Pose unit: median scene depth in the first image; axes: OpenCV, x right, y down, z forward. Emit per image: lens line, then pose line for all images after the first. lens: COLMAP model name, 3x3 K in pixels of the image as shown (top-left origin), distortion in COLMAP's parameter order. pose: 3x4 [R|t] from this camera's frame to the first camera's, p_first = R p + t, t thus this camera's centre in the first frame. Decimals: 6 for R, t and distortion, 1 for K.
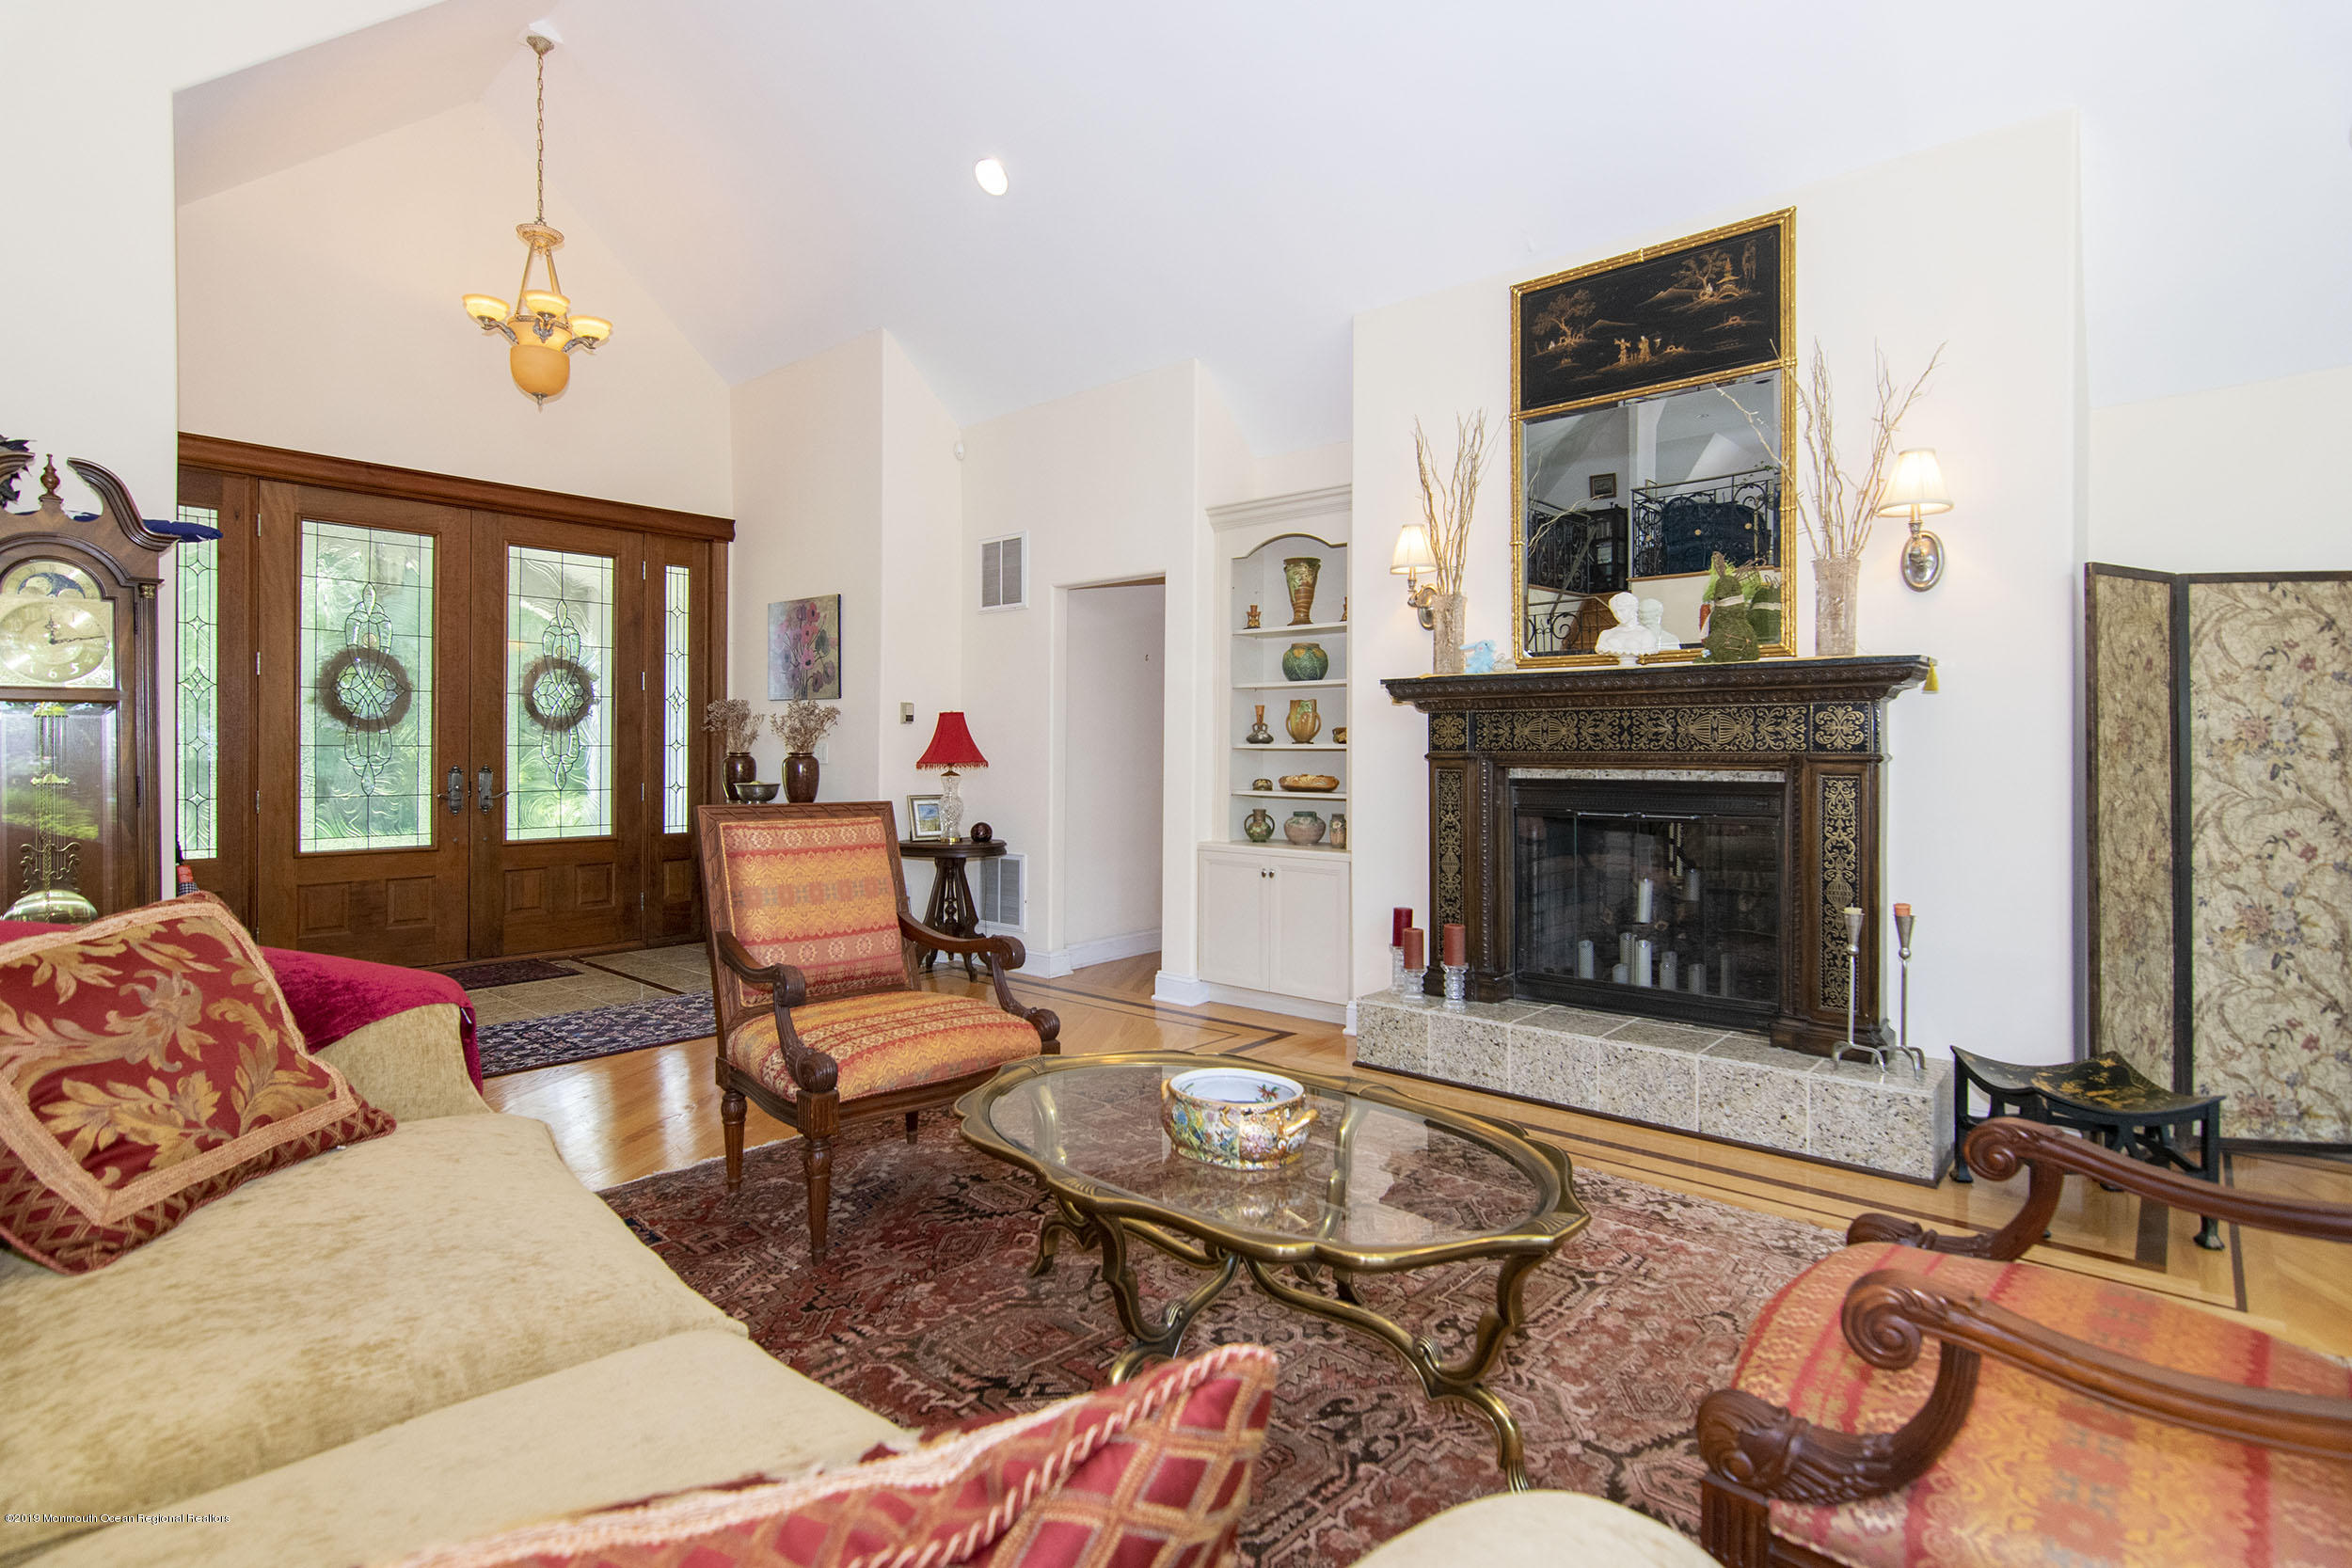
lens RADIAL K [[1166.3, 0, 1172.2], [0, 1166.3, 751.3], [0, 0, 1]] dist [0.001954, -0.000329]
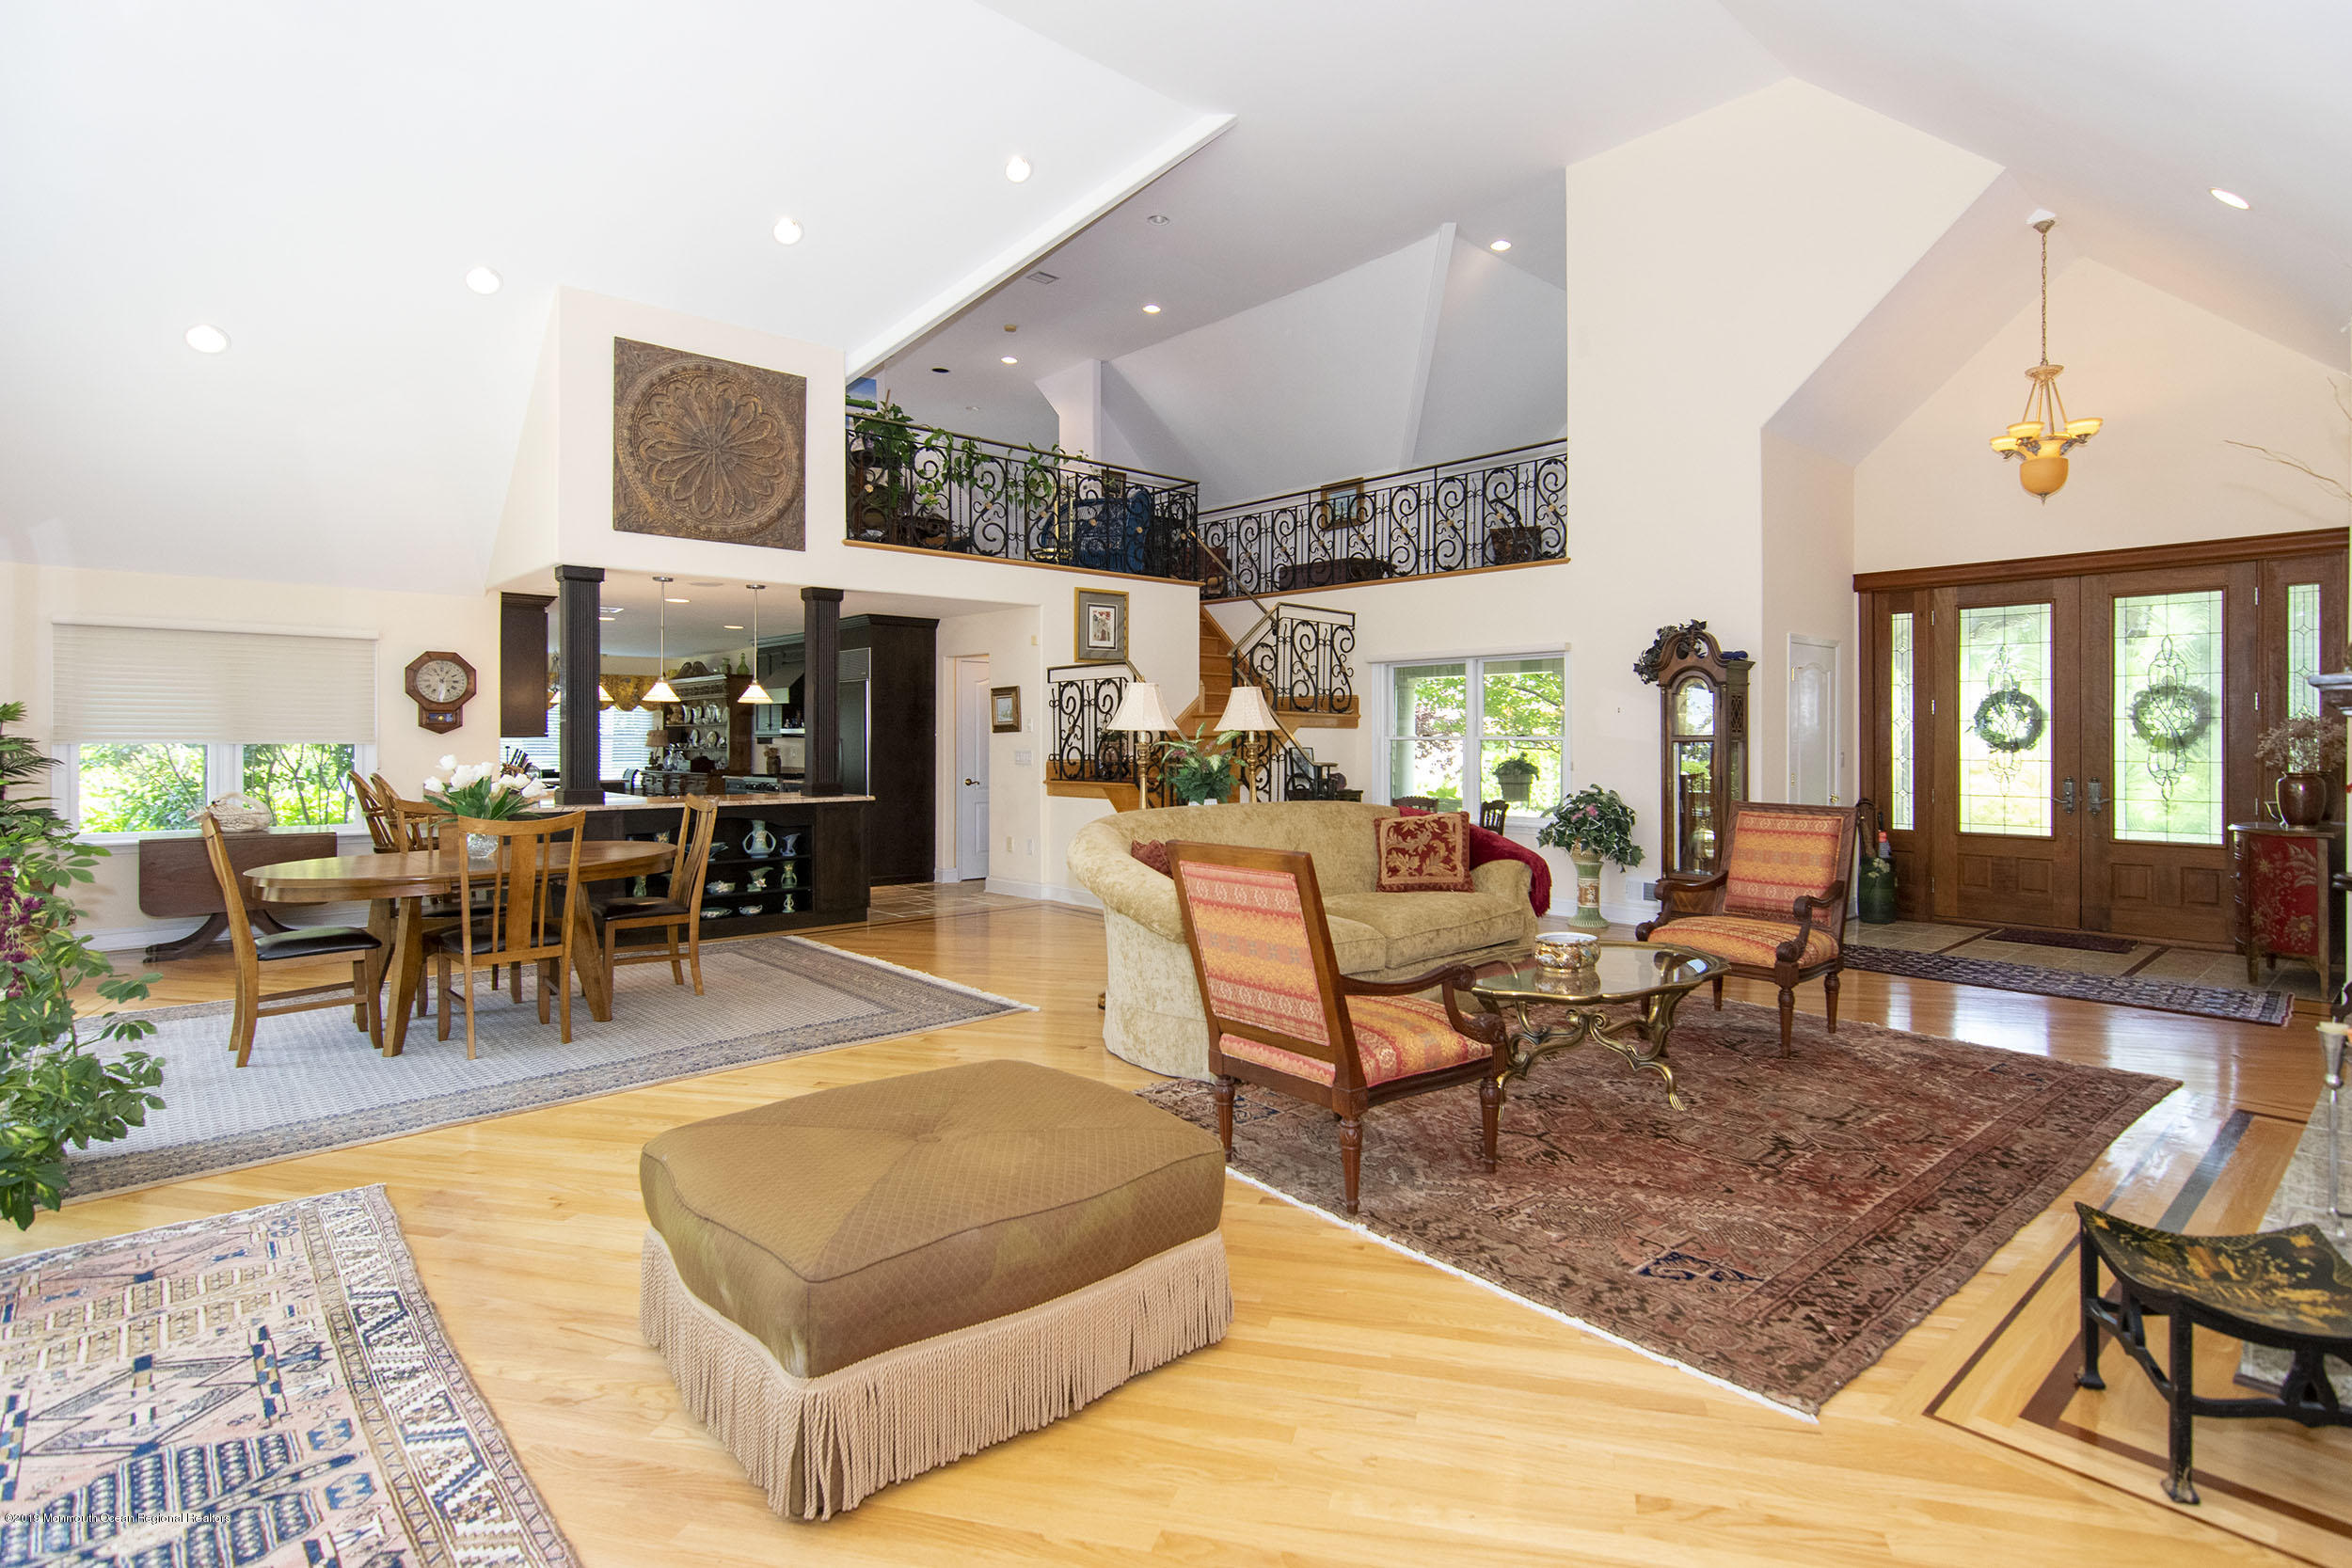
lens RADIAL K [[1153.4, 0, 1238.5], [0, 1153.4, 744.8], [0, 0, 1]] dist [-0.008819, 0.006007]
pose [[-0.106822, -0.000231, -0.994278, 1.049265], [-0.003875, 0.999992, 0.000184, -0.027390], [0.994271, 0.003873, -0.106822, 0.307617]]
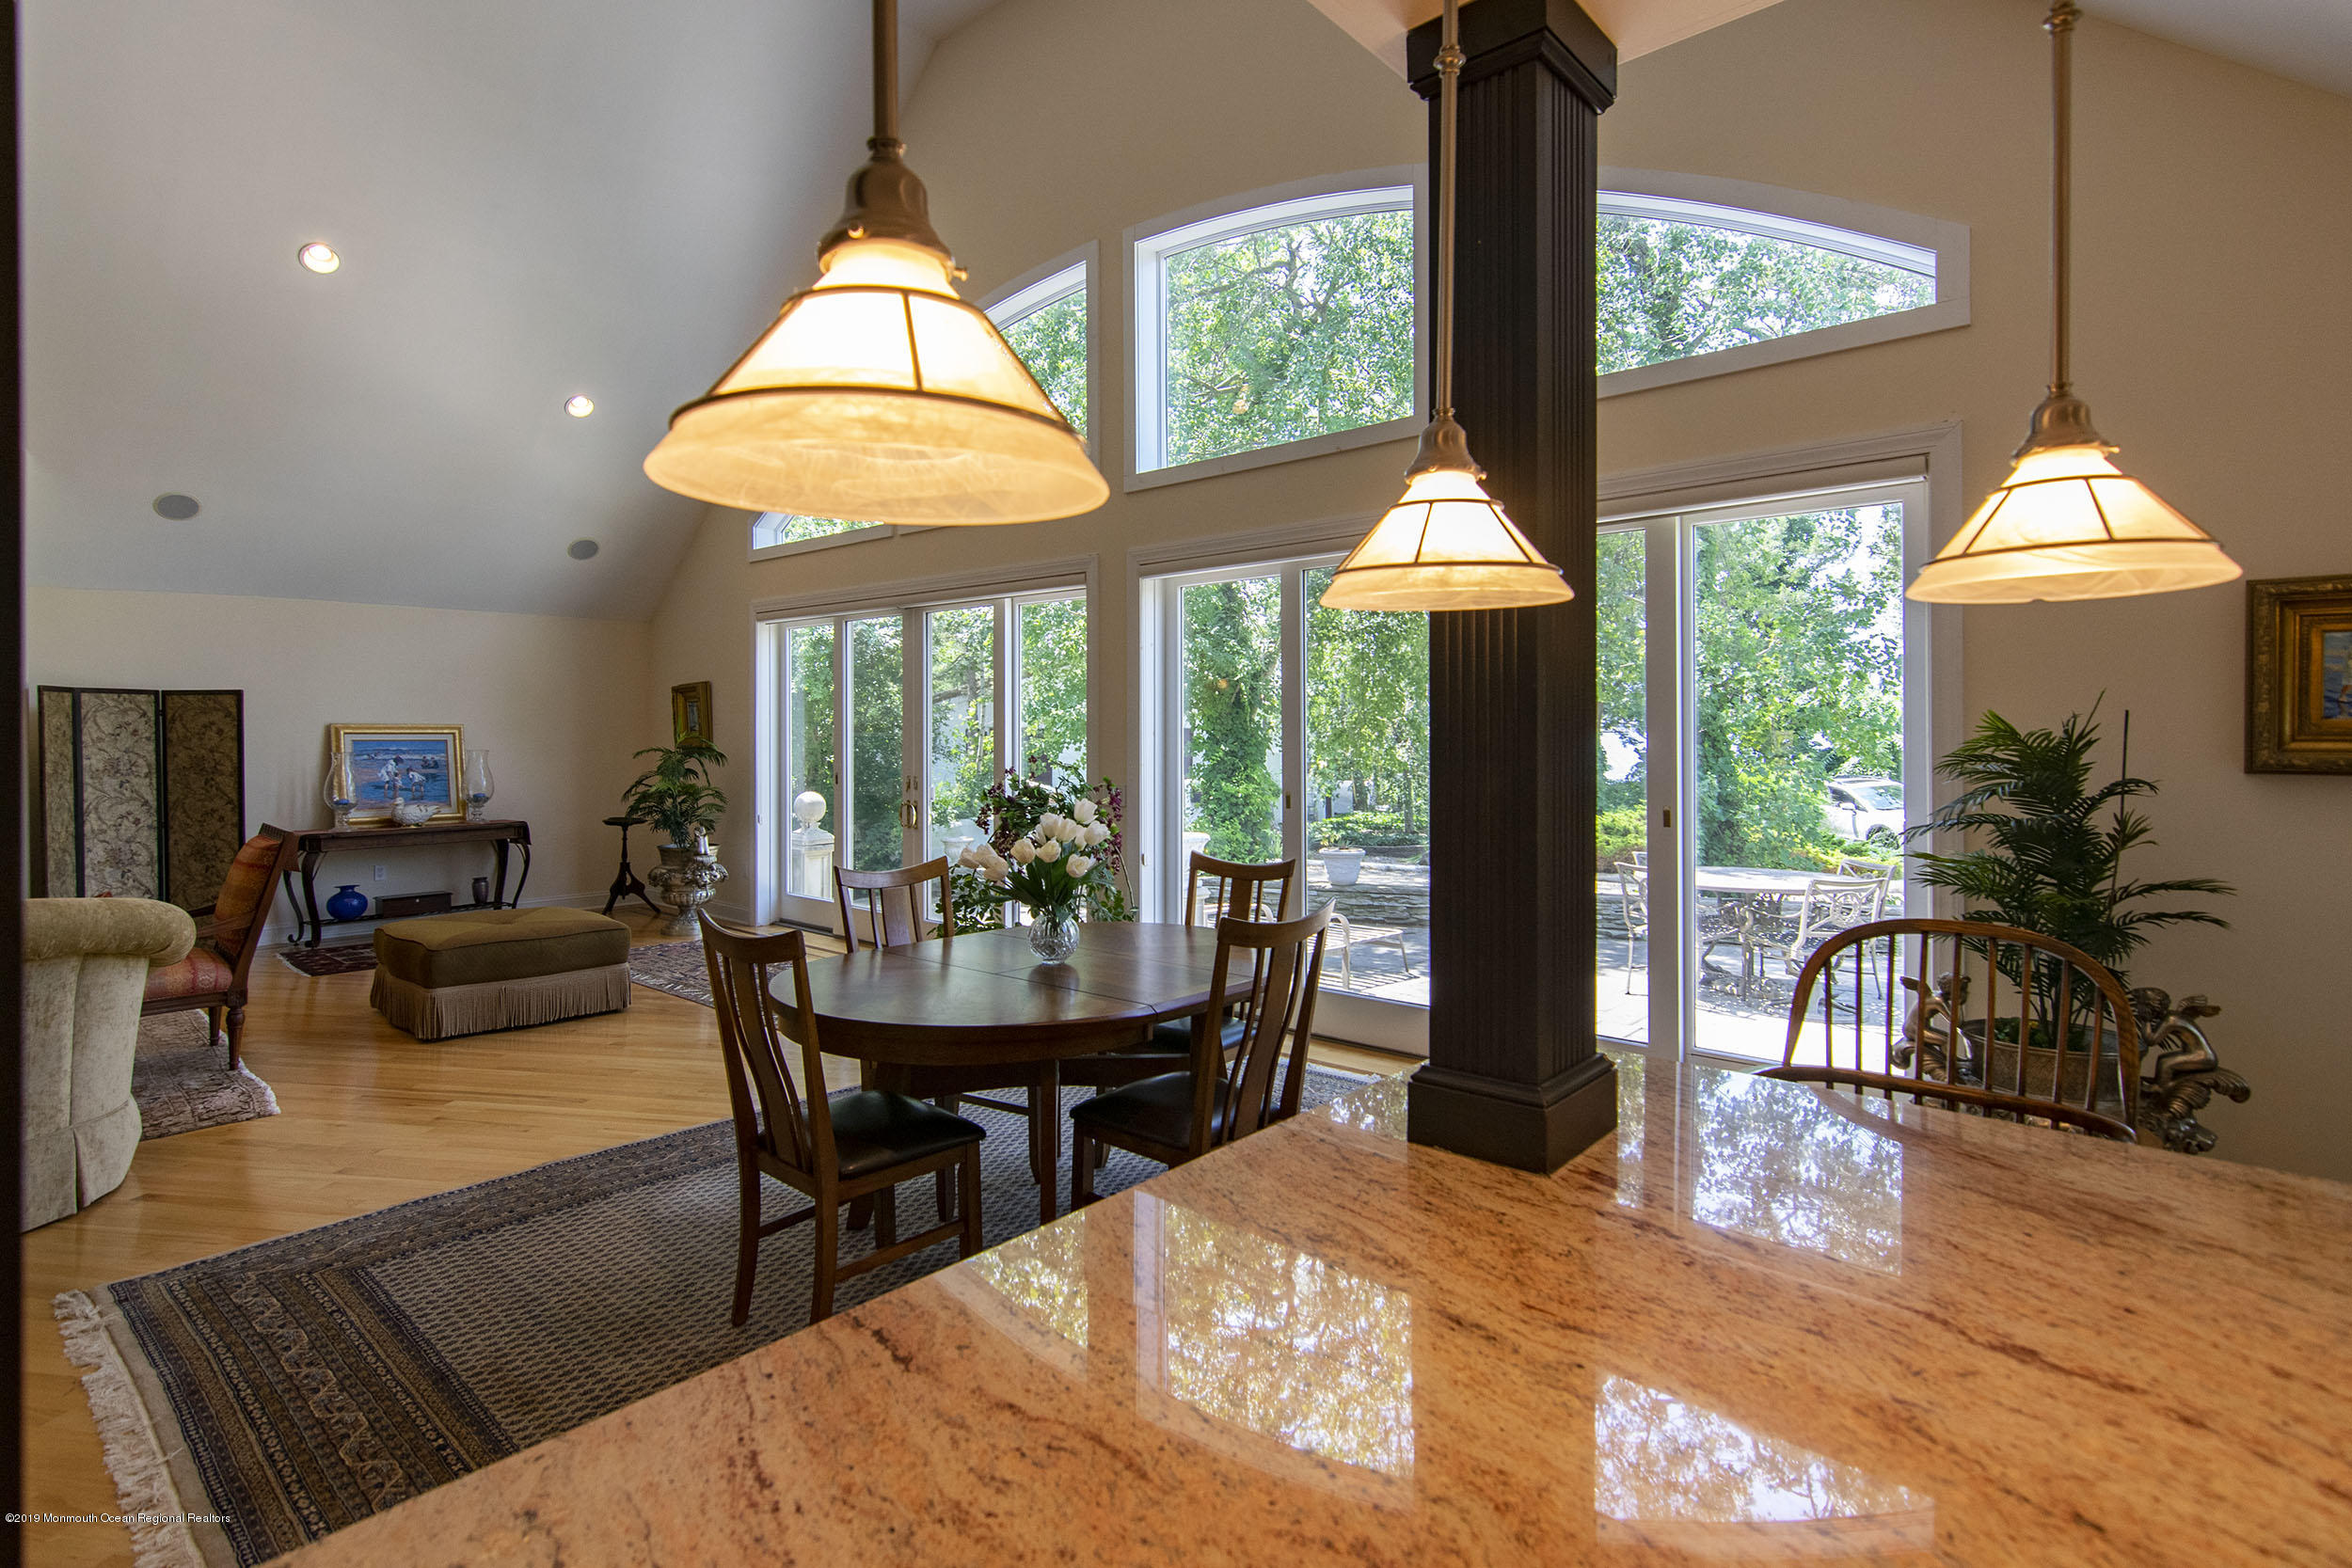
lens RADIAL K [[1147.0, 0, 1144.7], [0, 1147.0, 730.6], [0, 0, 1]] dist [-0.004249, 0.001307]
pose [[0.023170, -0.005176, 0.999718, -0.836461], [0.007918, 0.999956, 0.004993, -0.058463], [-0.999700, 0.007800, 0.023210, -0.694088]]
